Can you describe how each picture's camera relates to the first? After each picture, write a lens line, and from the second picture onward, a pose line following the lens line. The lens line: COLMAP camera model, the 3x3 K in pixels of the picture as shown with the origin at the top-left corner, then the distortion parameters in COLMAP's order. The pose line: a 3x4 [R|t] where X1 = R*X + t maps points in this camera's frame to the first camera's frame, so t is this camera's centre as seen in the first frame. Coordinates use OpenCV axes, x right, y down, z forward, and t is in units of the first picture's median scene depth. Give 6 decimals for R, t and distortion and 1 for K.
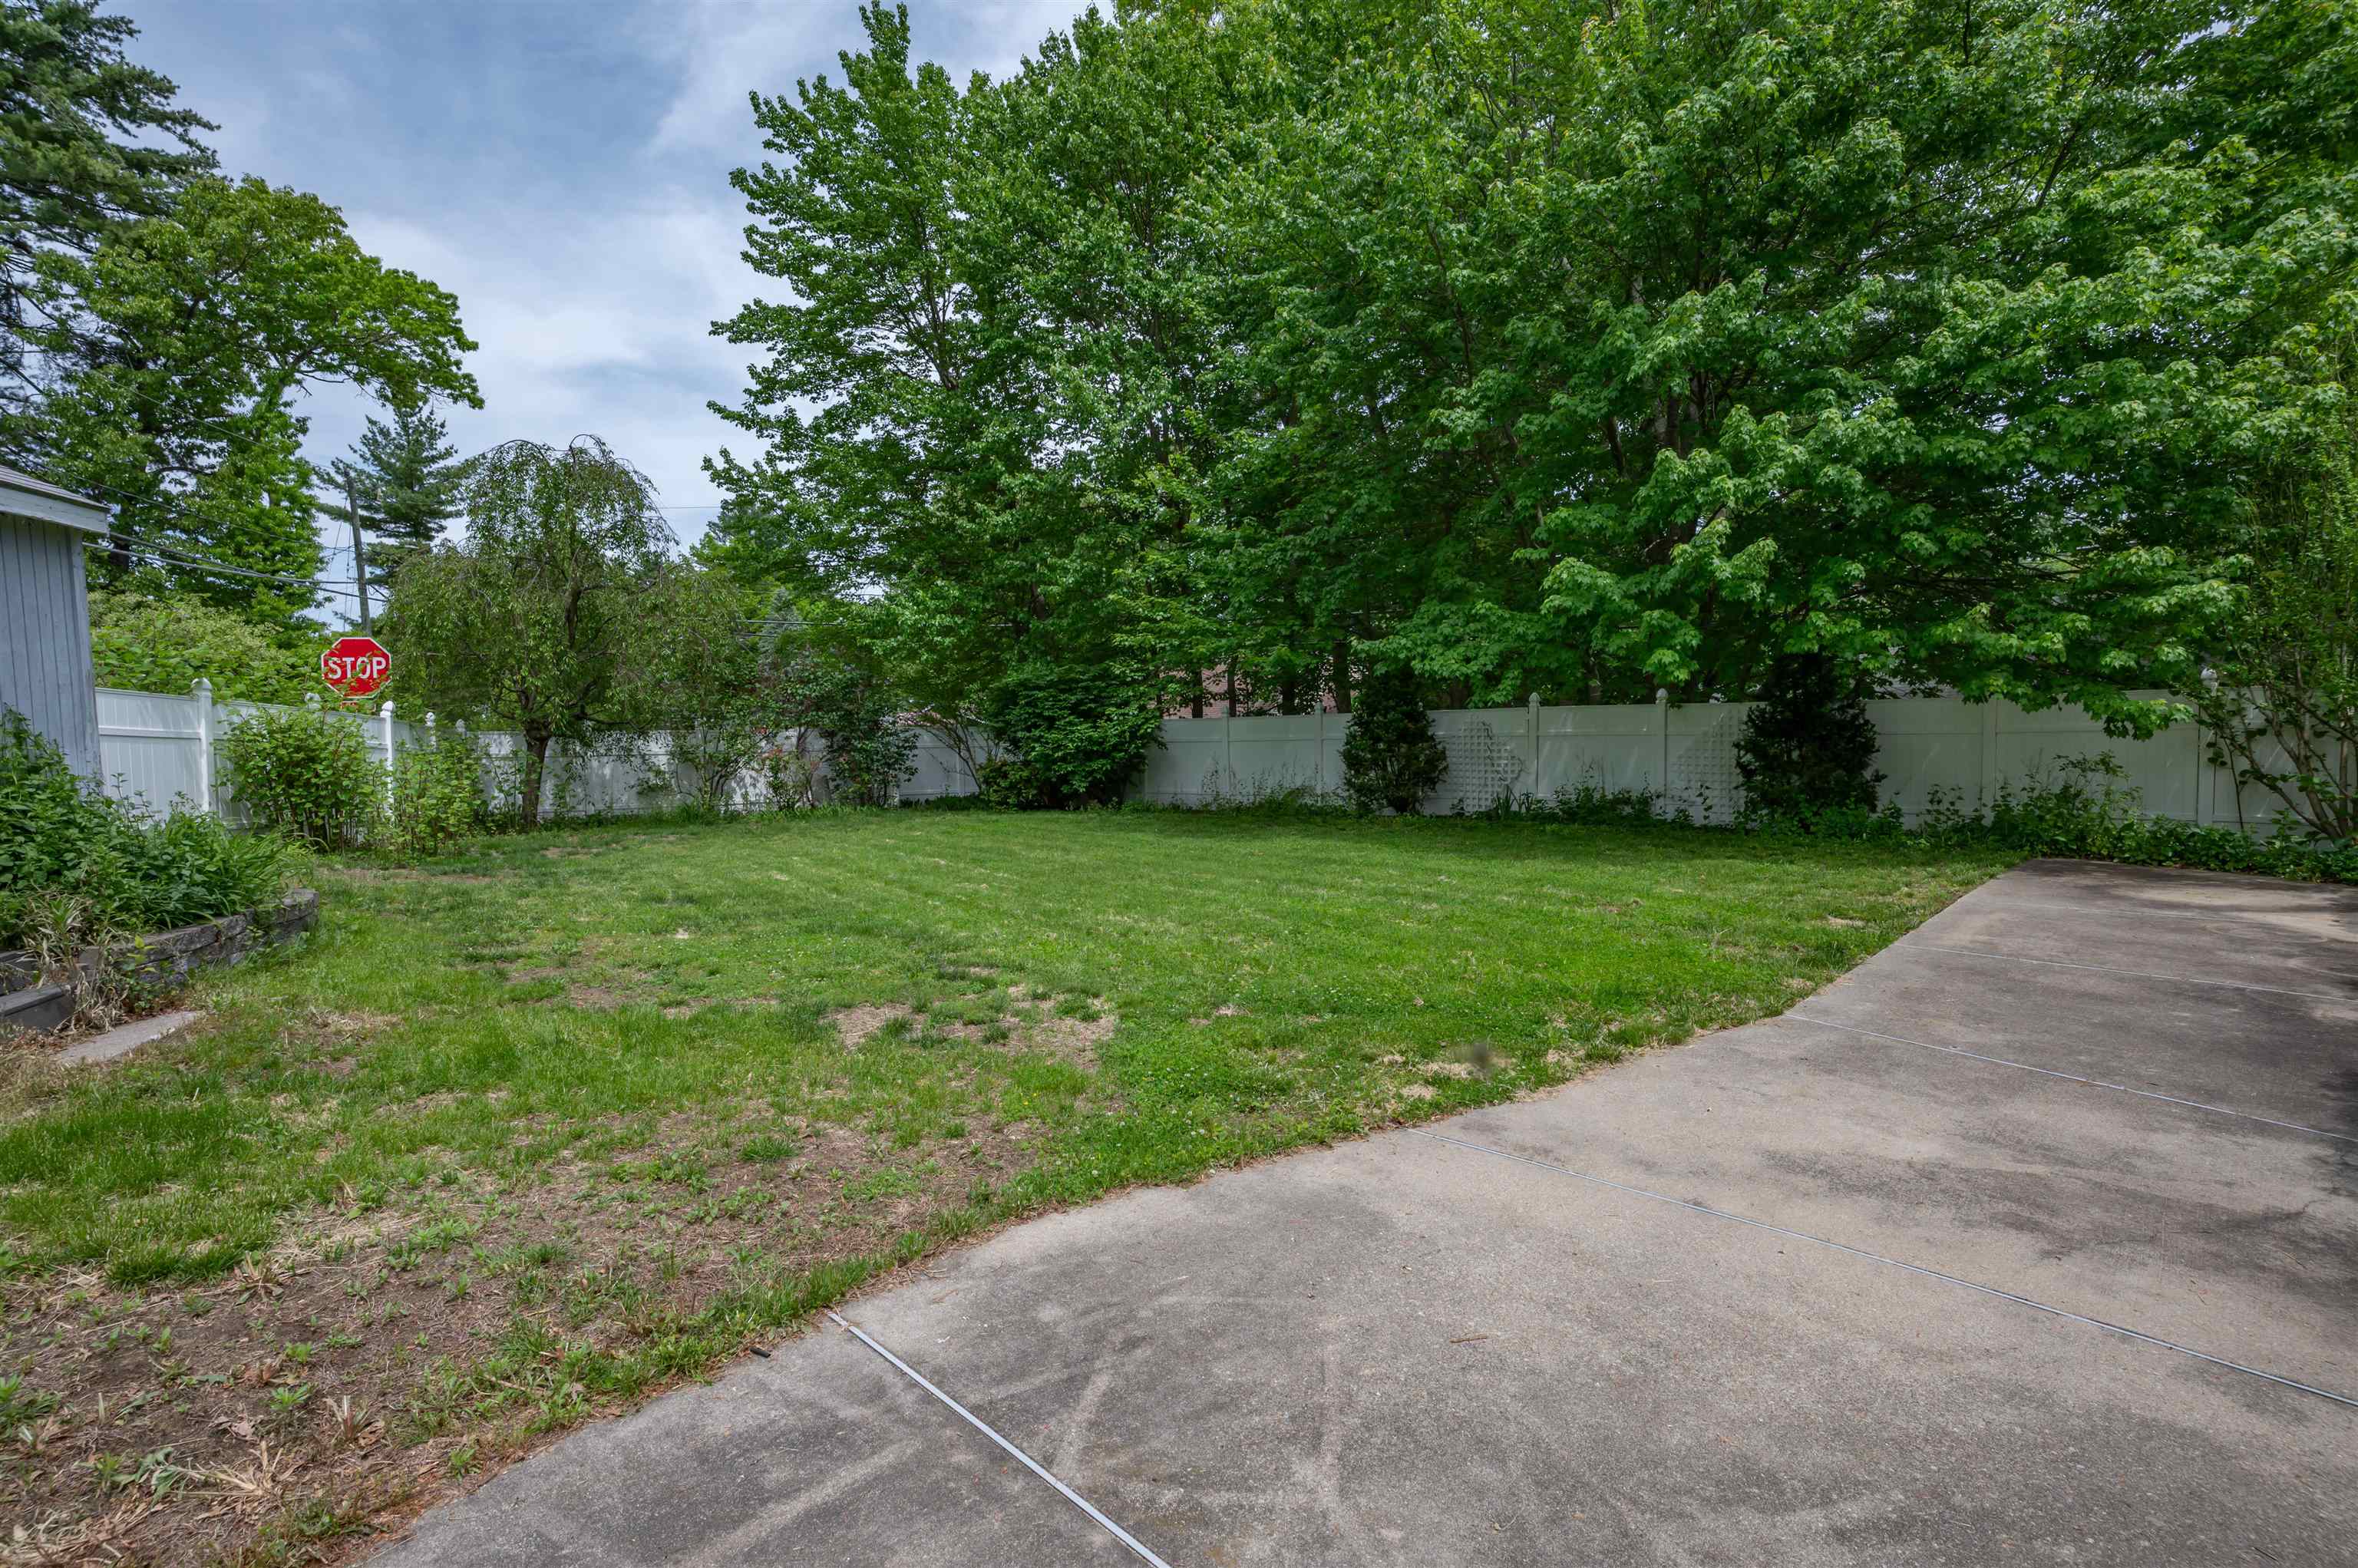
lens RADIAL K [[1123.7, 0, 1179.1], [0, 1123.7, 787.2], [0, 0, 1]] dist [-0.001540, 0.000906]
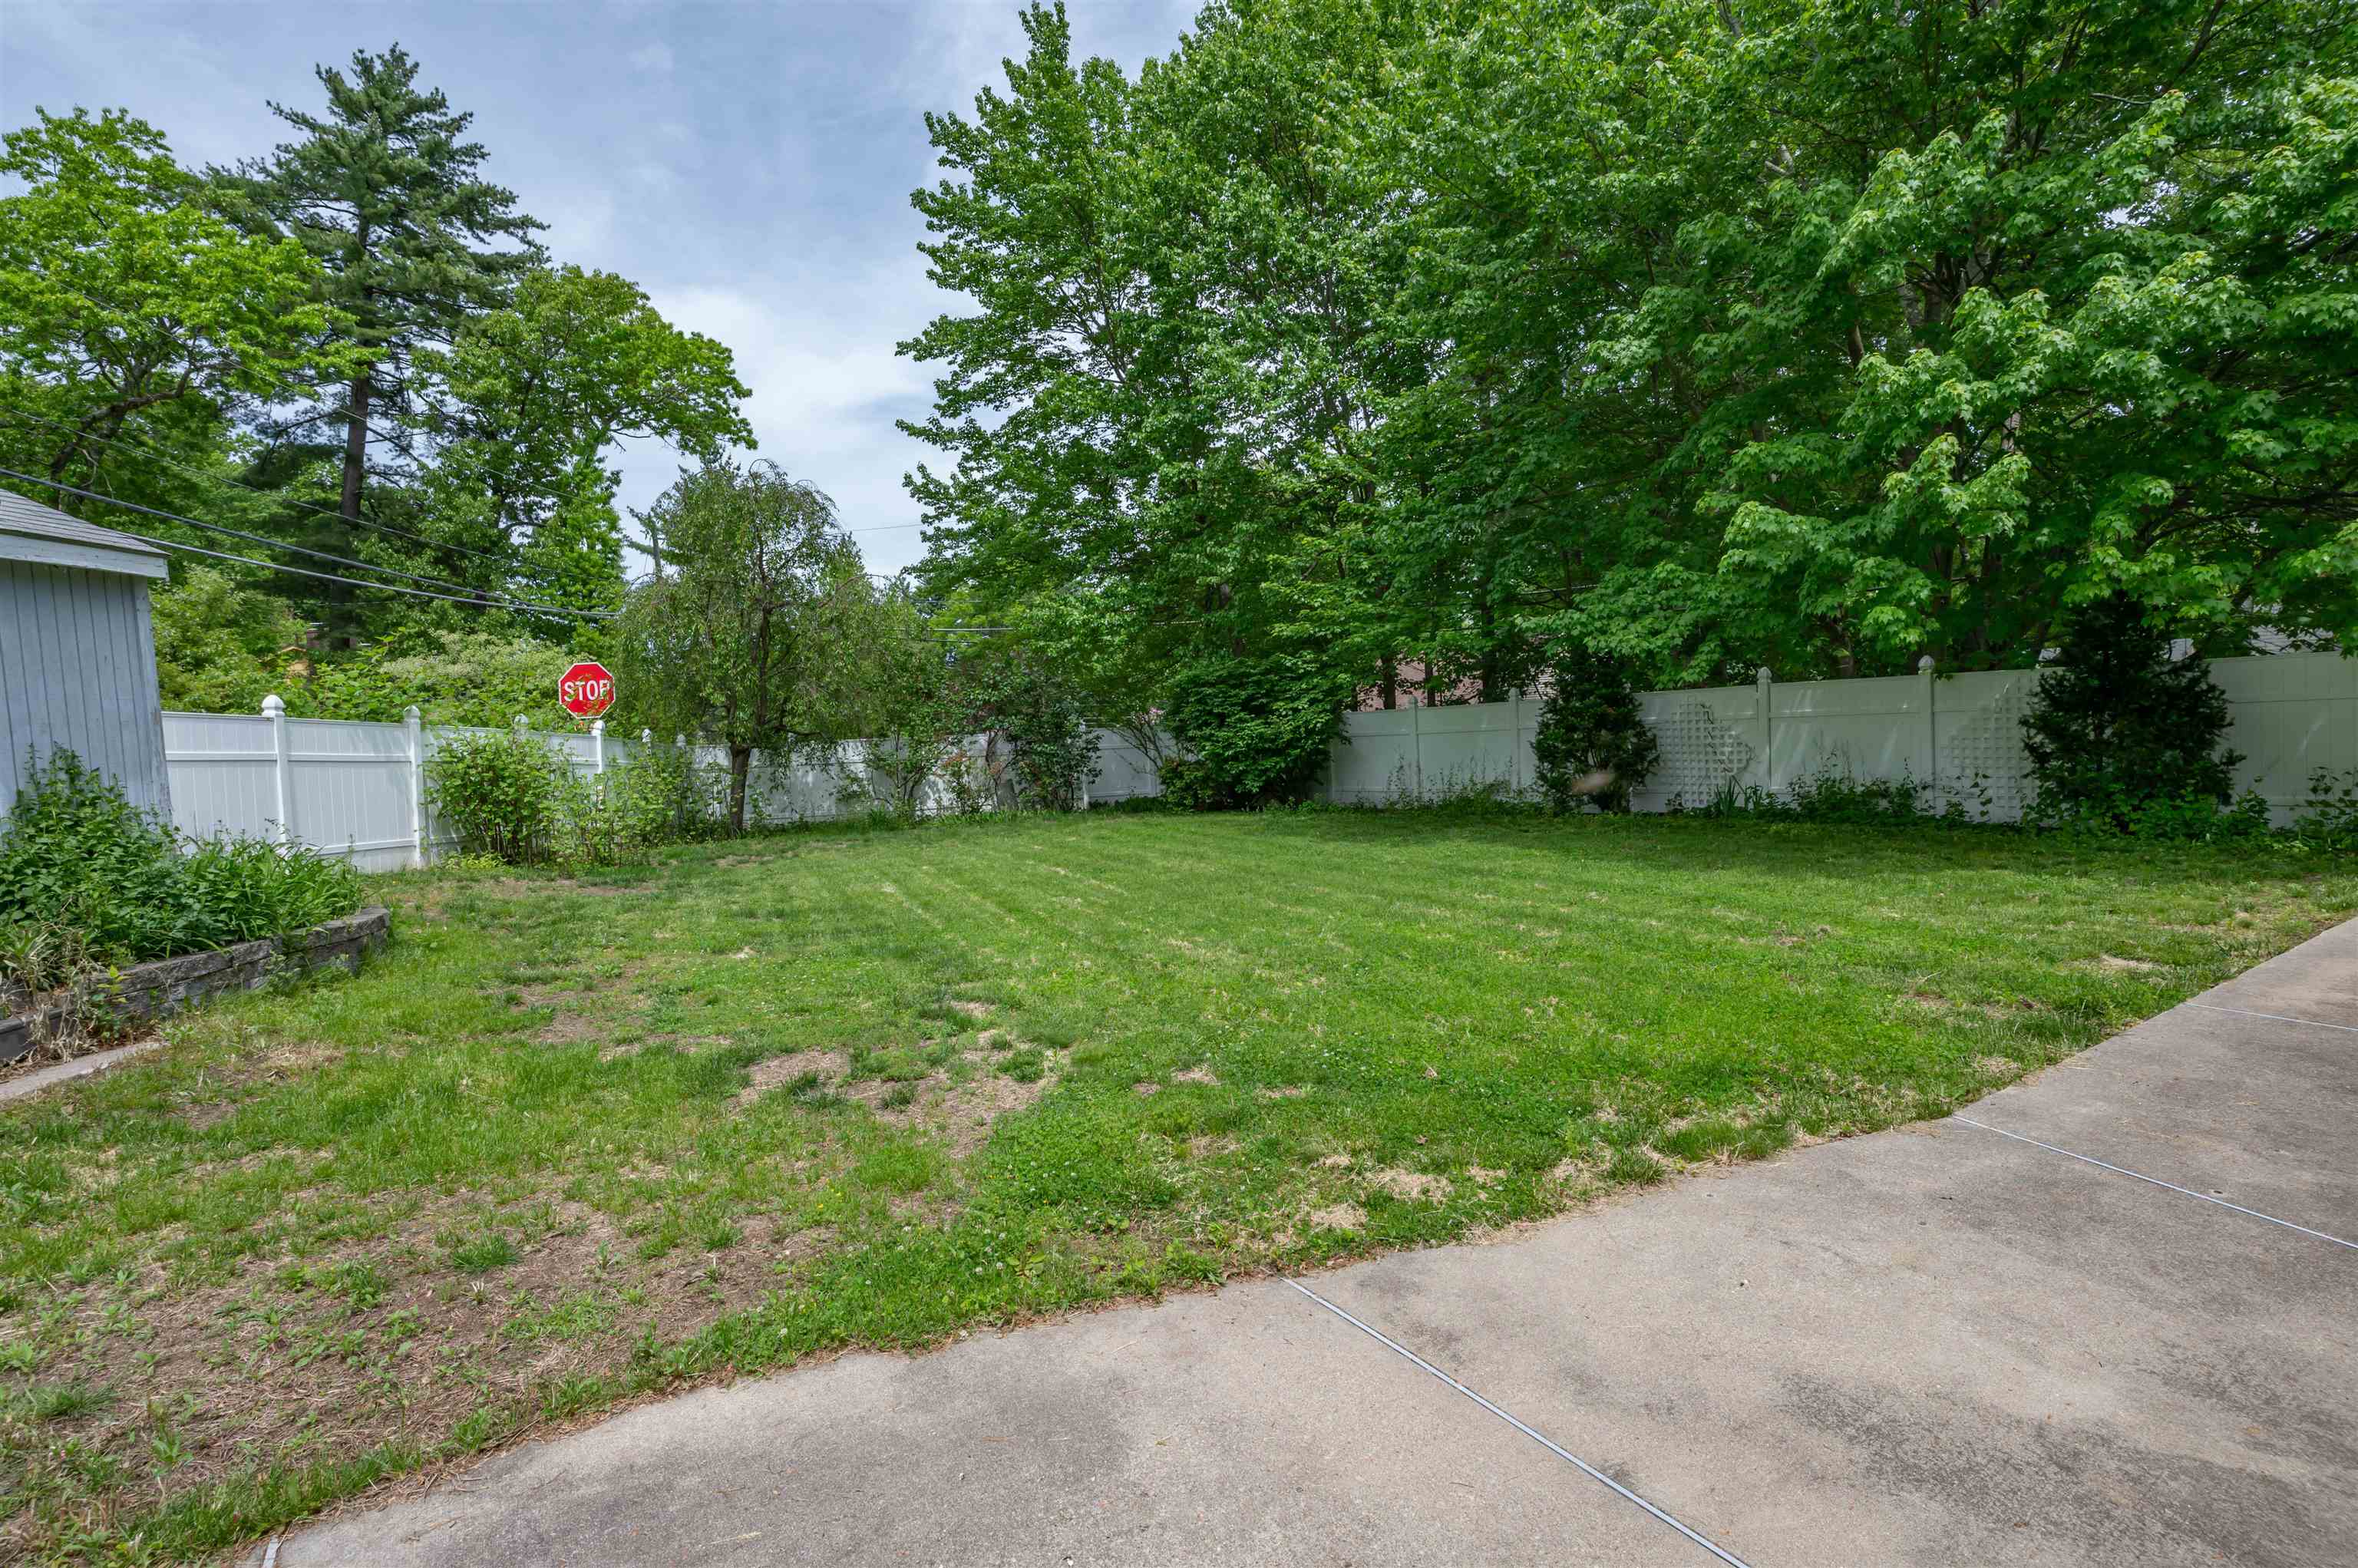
lens RADIAL K [[1123.7, 0, 1180.0], [0, 1123.7, 771.4], [0, 0, 1]] dist [-0.001540, 0.000906]
pose [[0.972417, -0.021071, -0.232297, 0.088426], [0.019213, 0.999763, -0.010259, -0.005508], [0.232458, 0.005513, 0.972591, 0.076653]]
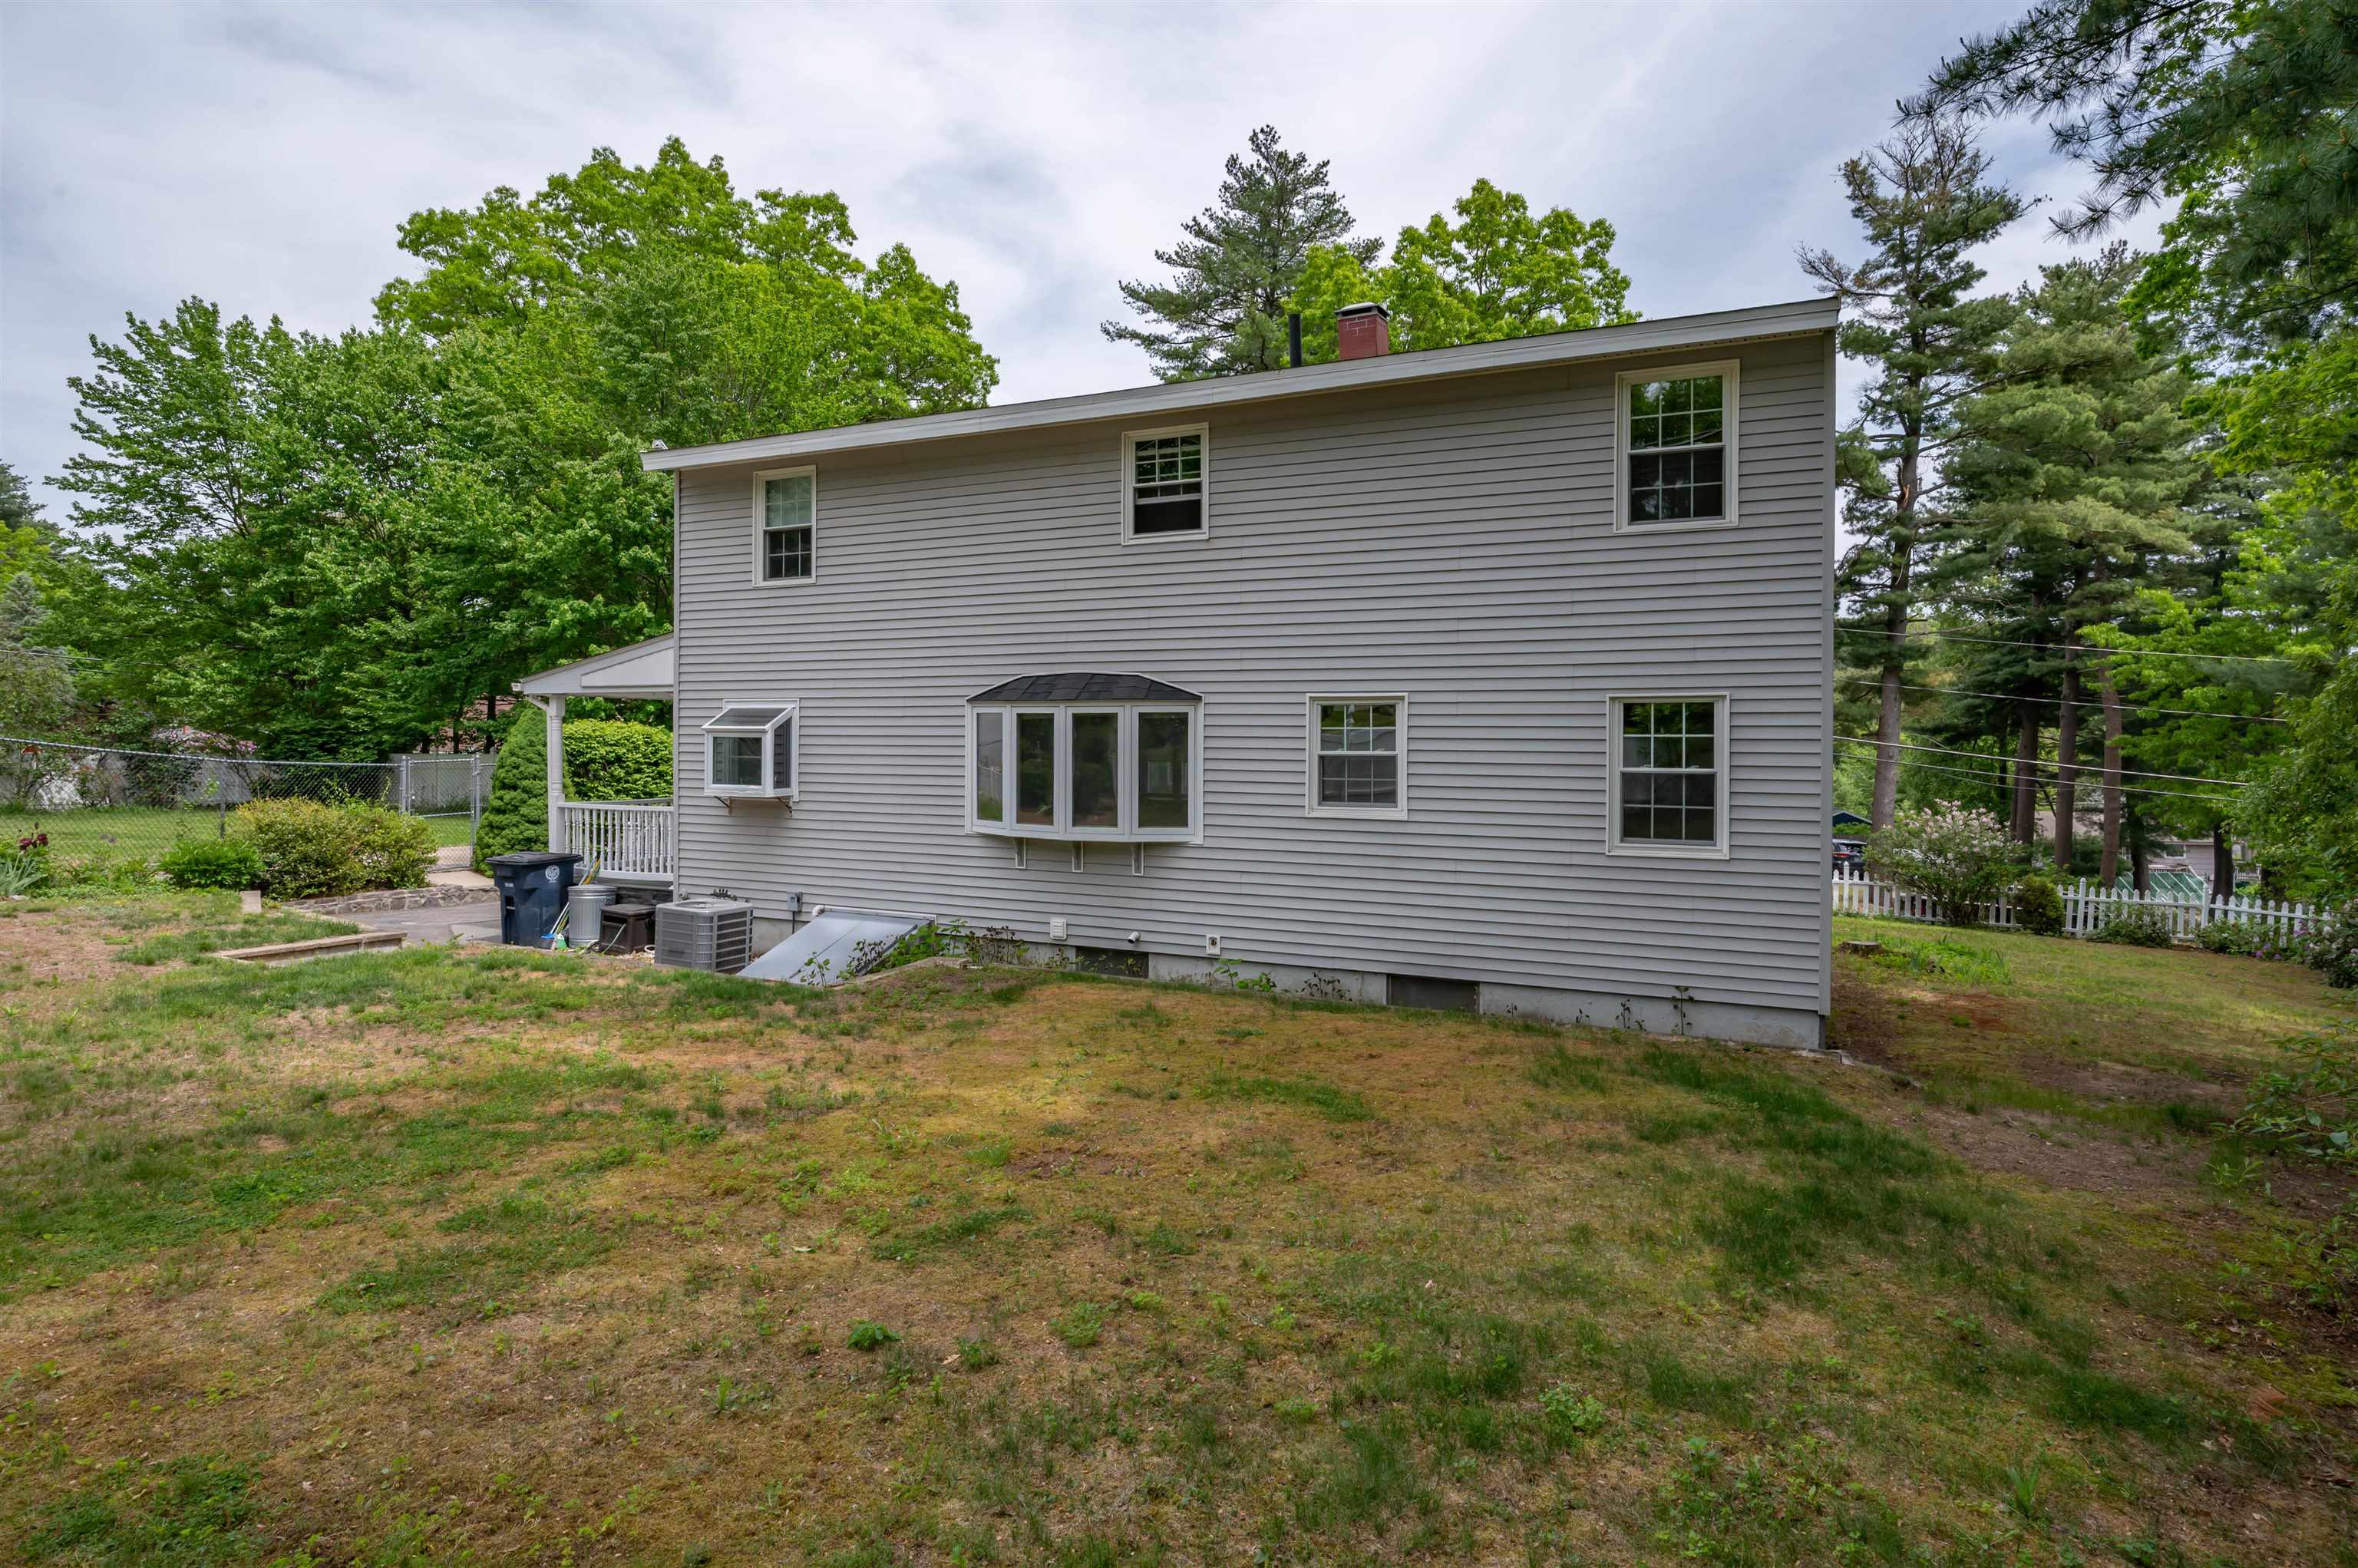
lens RADIAL K [[1249.9, 0, 1169.2], [0, 1249.9, 742.4], [0, 0, 1]] dist [-0.005933, 0.005285]
pose [[0.910896, 0.032402, 0.411362, 0.342177], [-0.005707, 0.997806, -0.065956, 0.043586], [-0.412597, 0.057731, 0.909082, -1.393574]]
